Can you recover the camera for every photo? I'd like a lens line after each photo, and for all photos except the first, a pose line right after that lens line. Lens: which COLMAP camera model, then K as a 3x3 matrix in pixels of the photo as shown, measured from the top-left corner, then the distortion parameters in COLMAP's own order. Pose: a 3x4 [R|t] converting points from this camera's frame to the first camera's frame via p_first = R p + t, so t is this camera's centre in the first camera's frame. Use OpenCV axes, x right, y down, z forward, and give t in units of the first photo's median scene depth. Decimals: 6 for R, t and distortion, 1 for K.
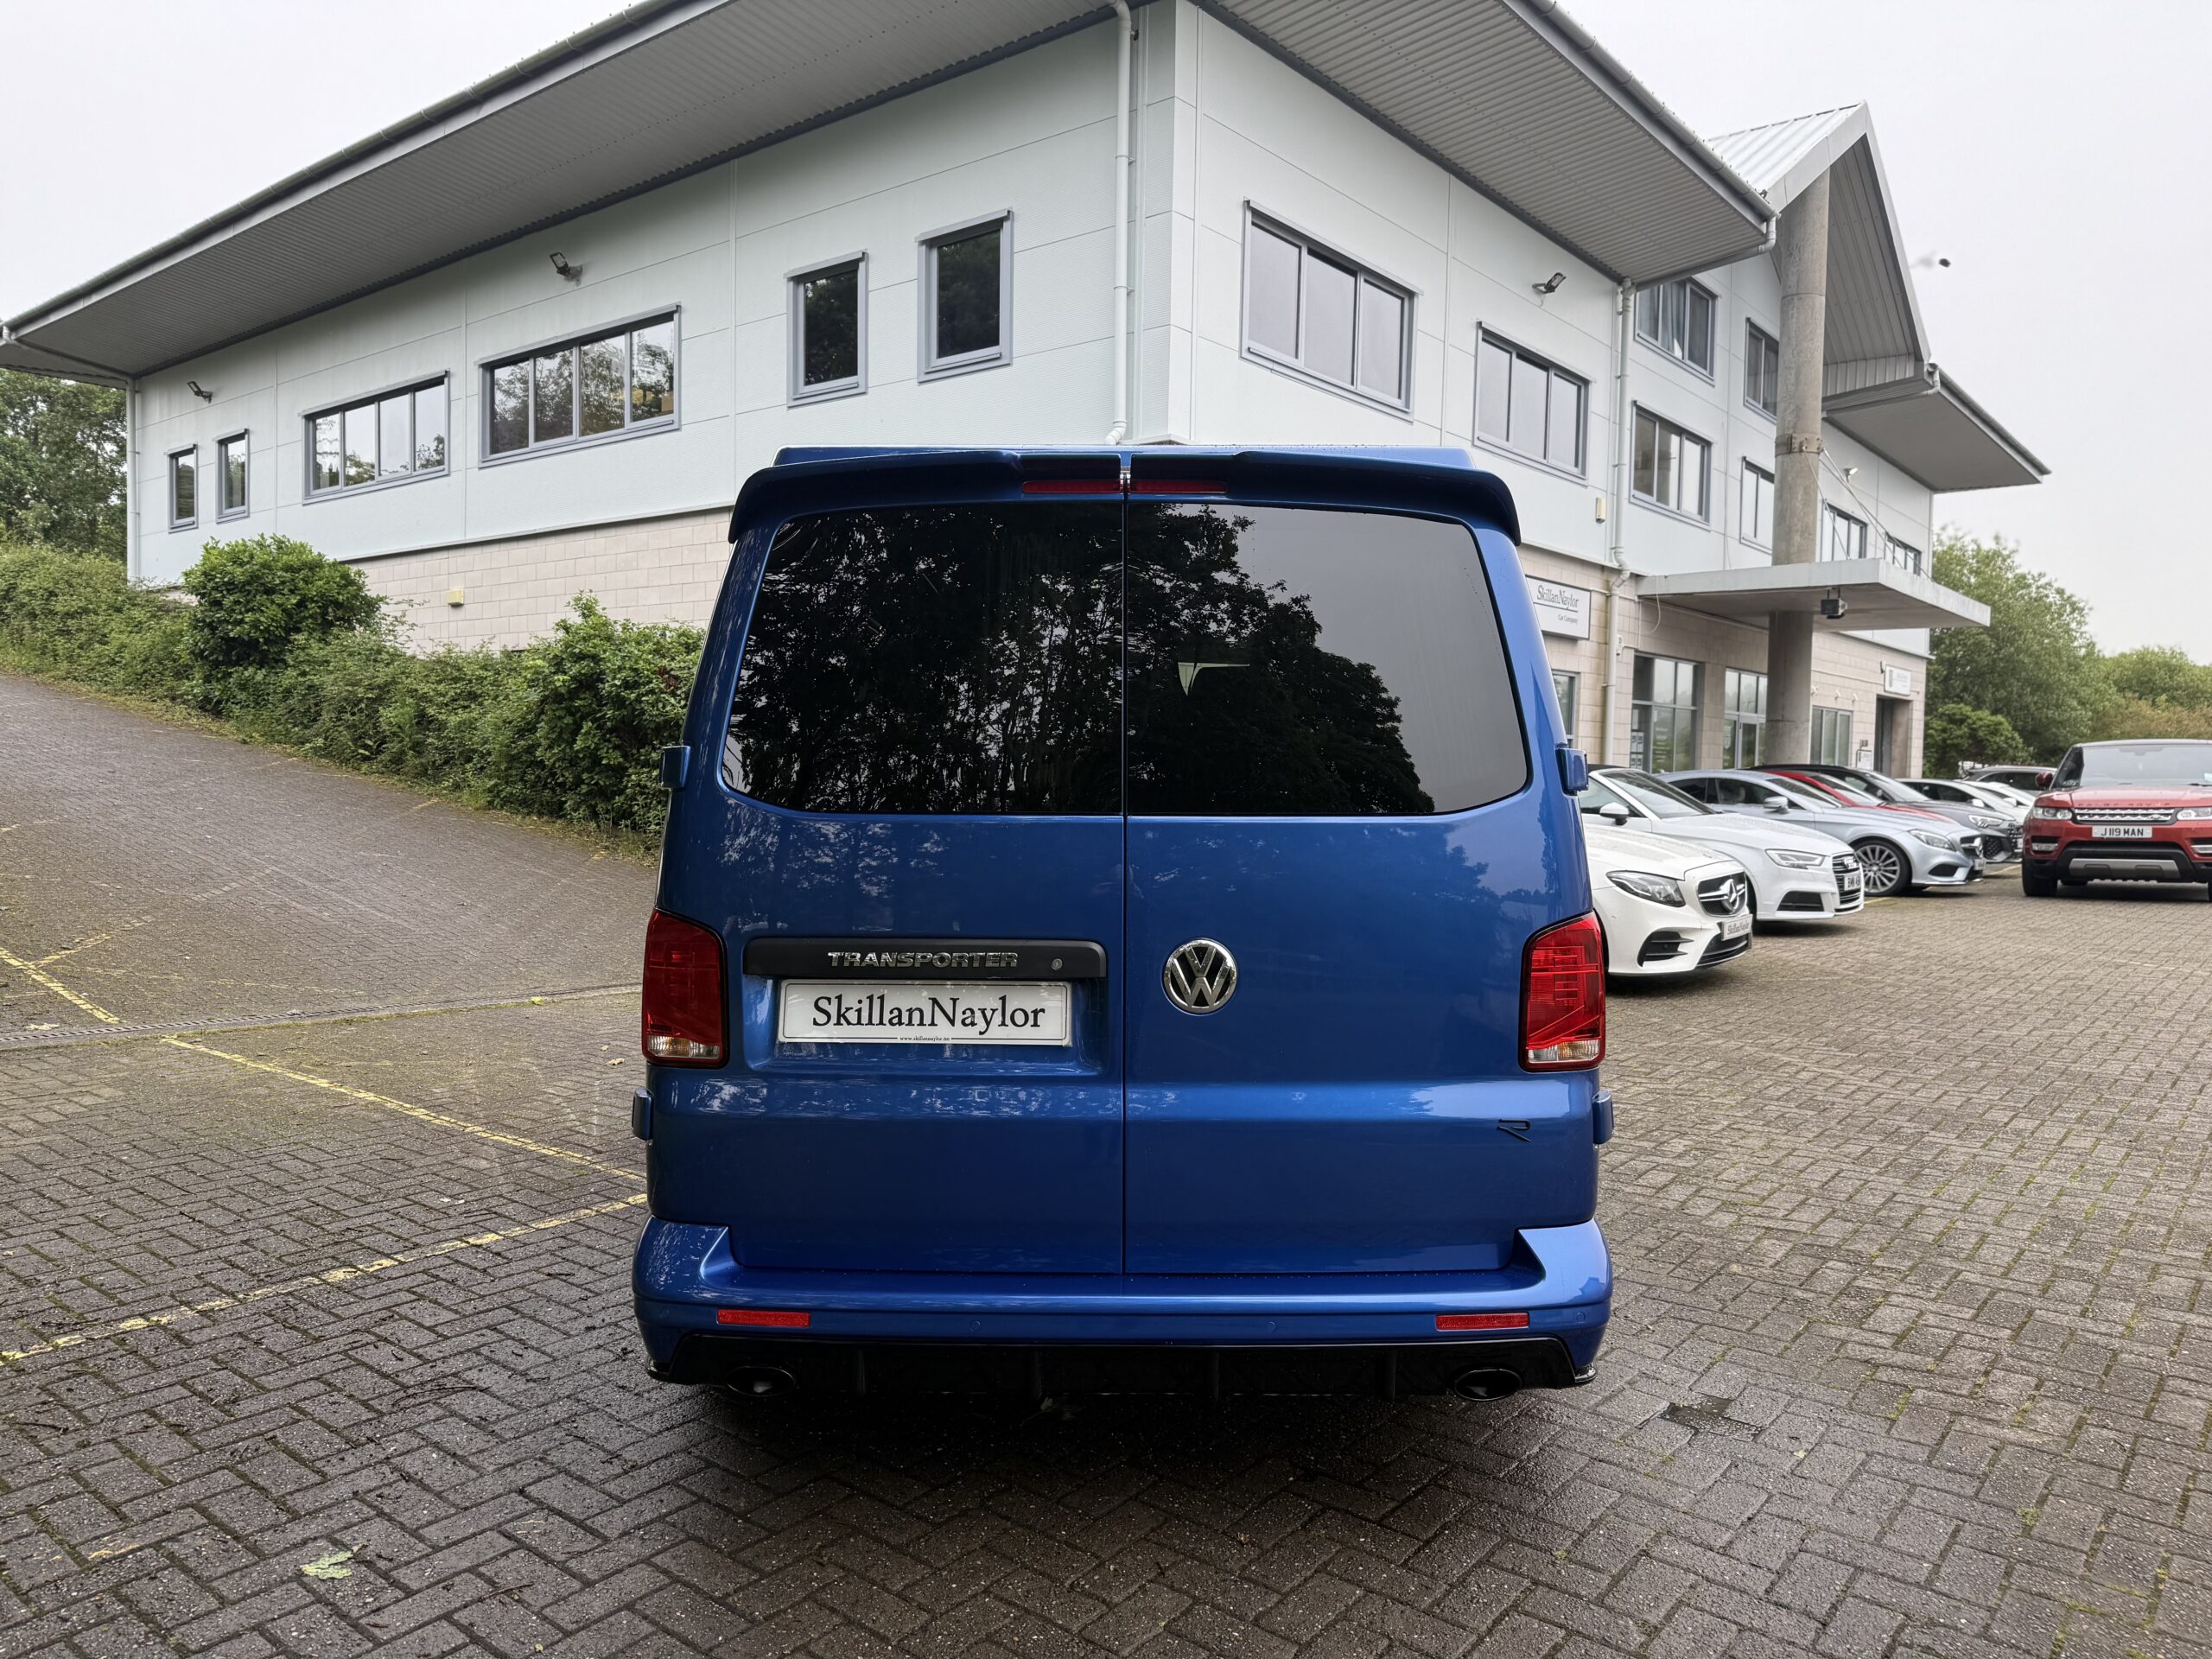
lens RADIAL K [[1564.5, 0, 1105.0], [0, 1564.5, 839.2], [0, 0, 1]] dist [0.014009, -0.017678]
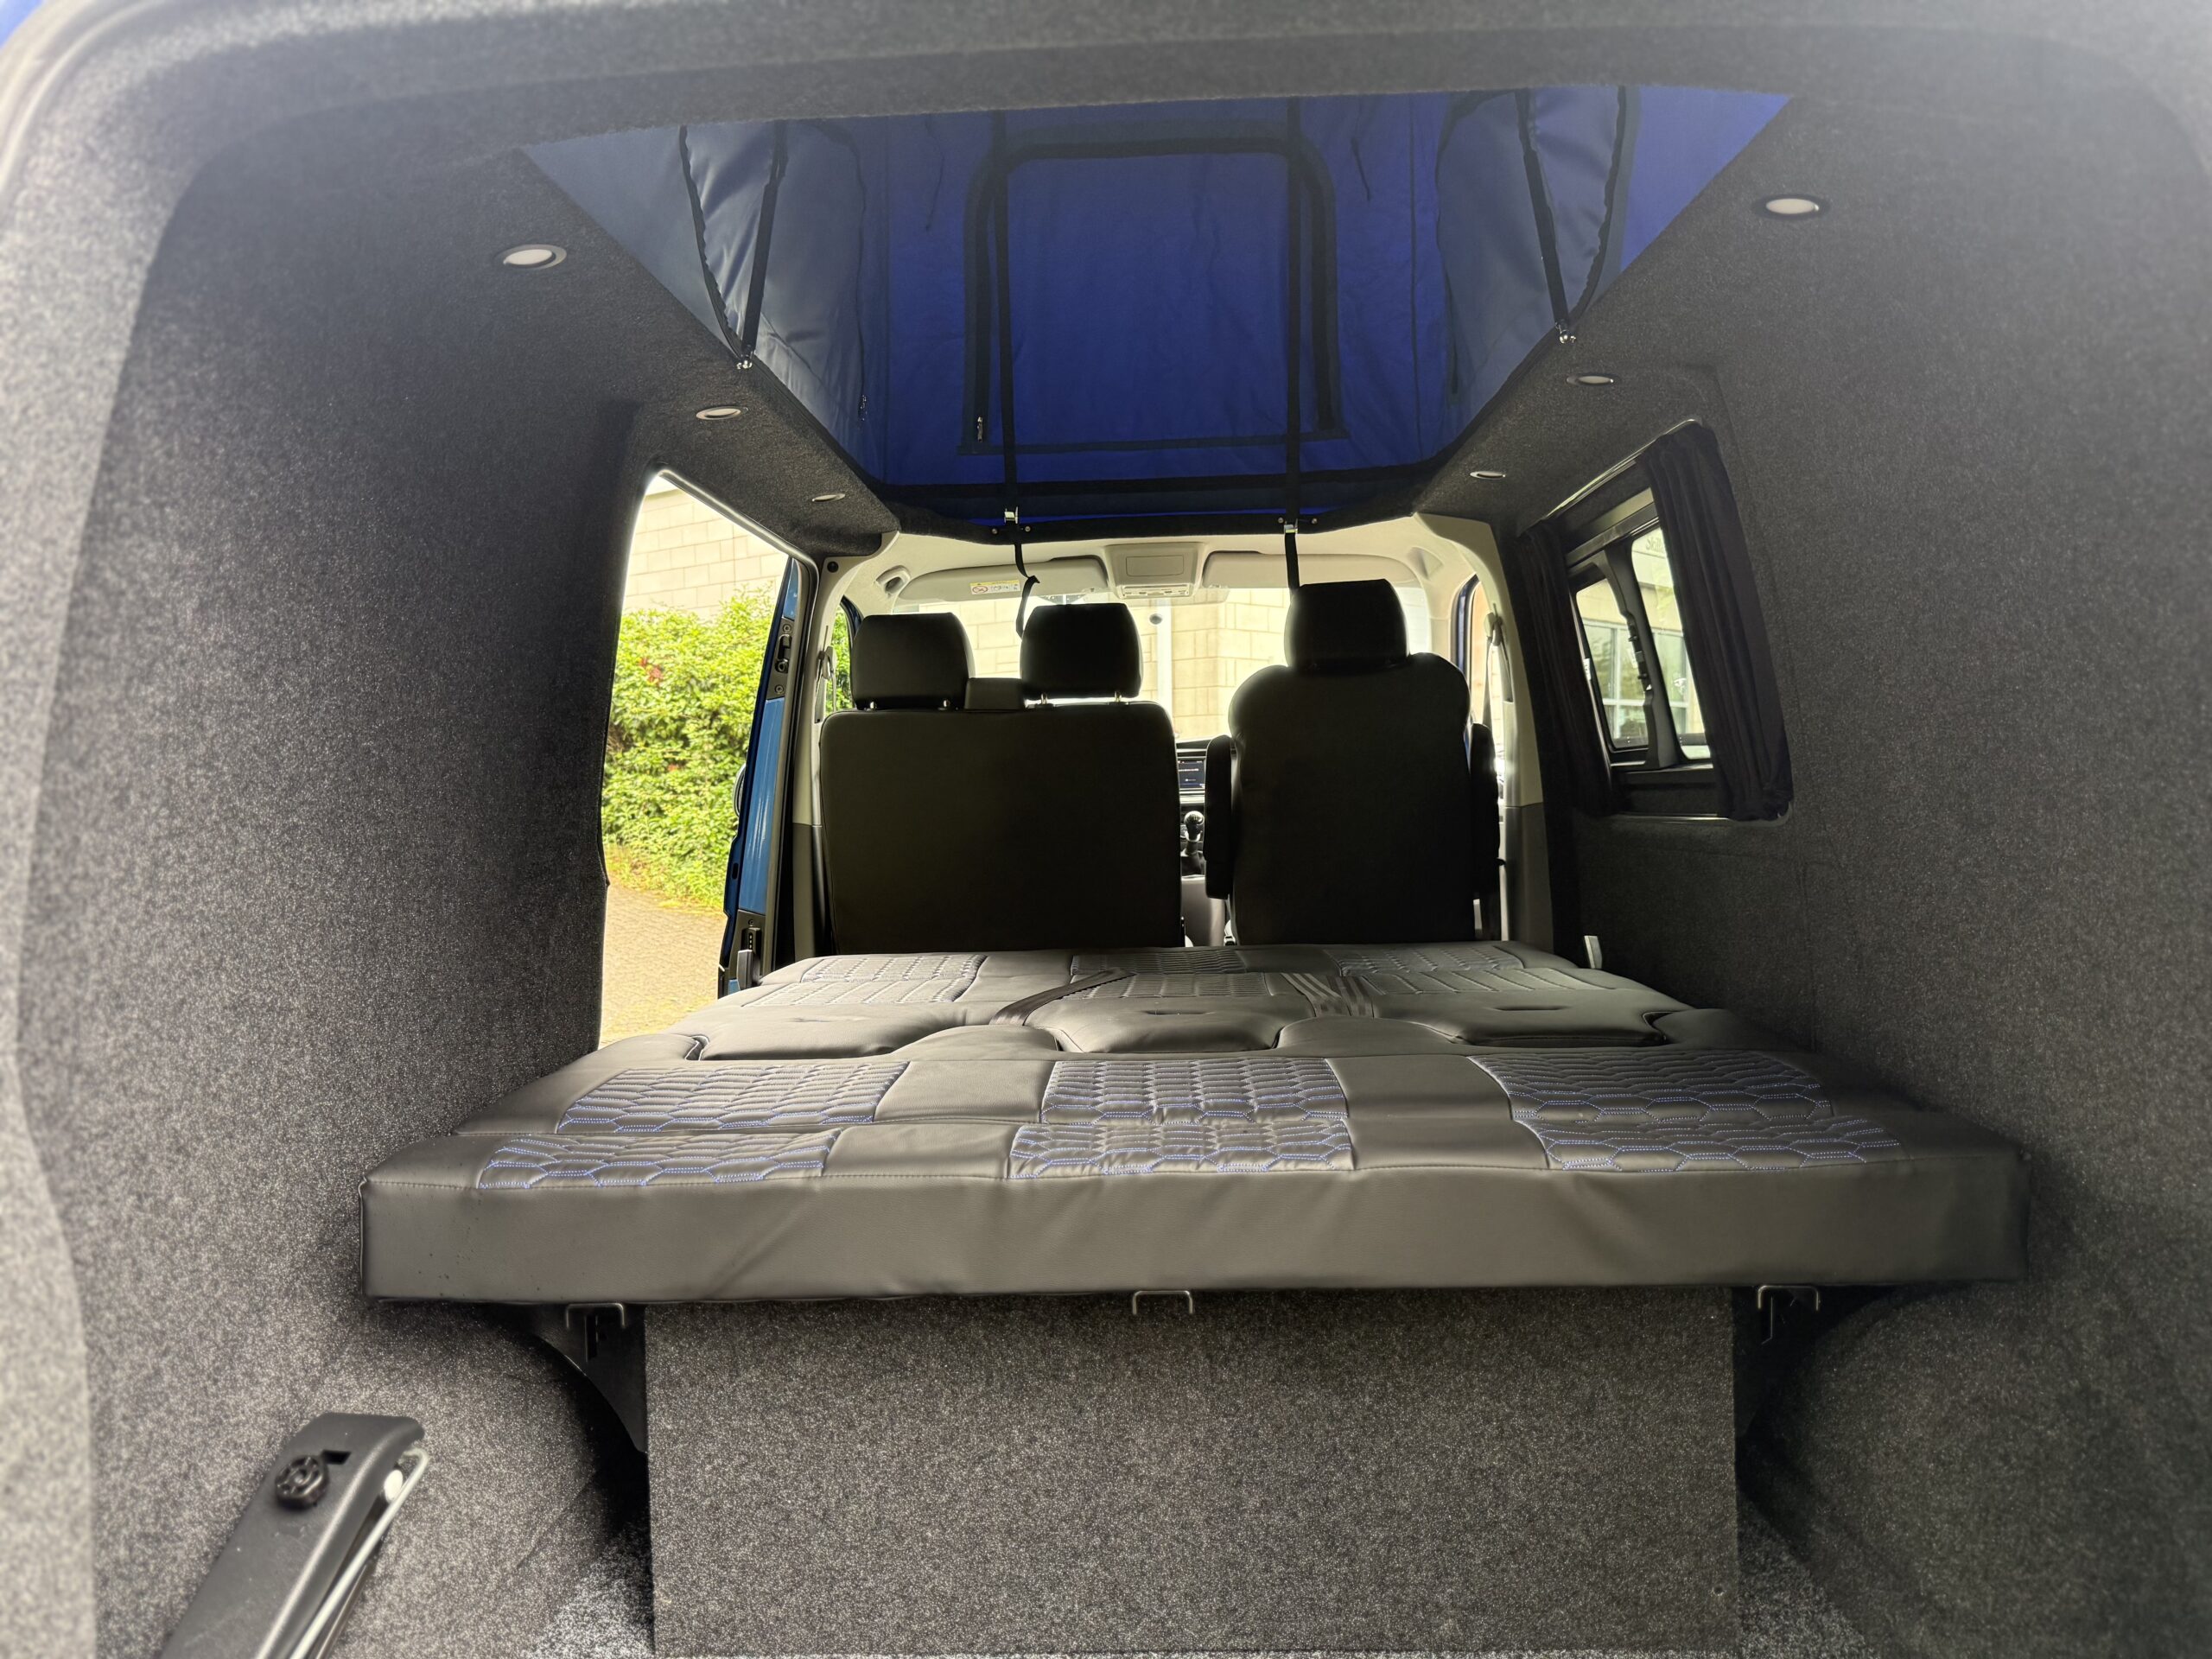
lens RADIAL K [[1564.5, 0, 1069.2], [0, 1564.5, 896.8], [0, 0, 1]] dist [0.014009, -0.017678]
pose [[0.997426, -0.033188, -0.063563, 0.008202], [0.035963, 0.998426, 0.043030, -0.020274], [0.062035, -0.045205, 0.997050, 0.475461]]
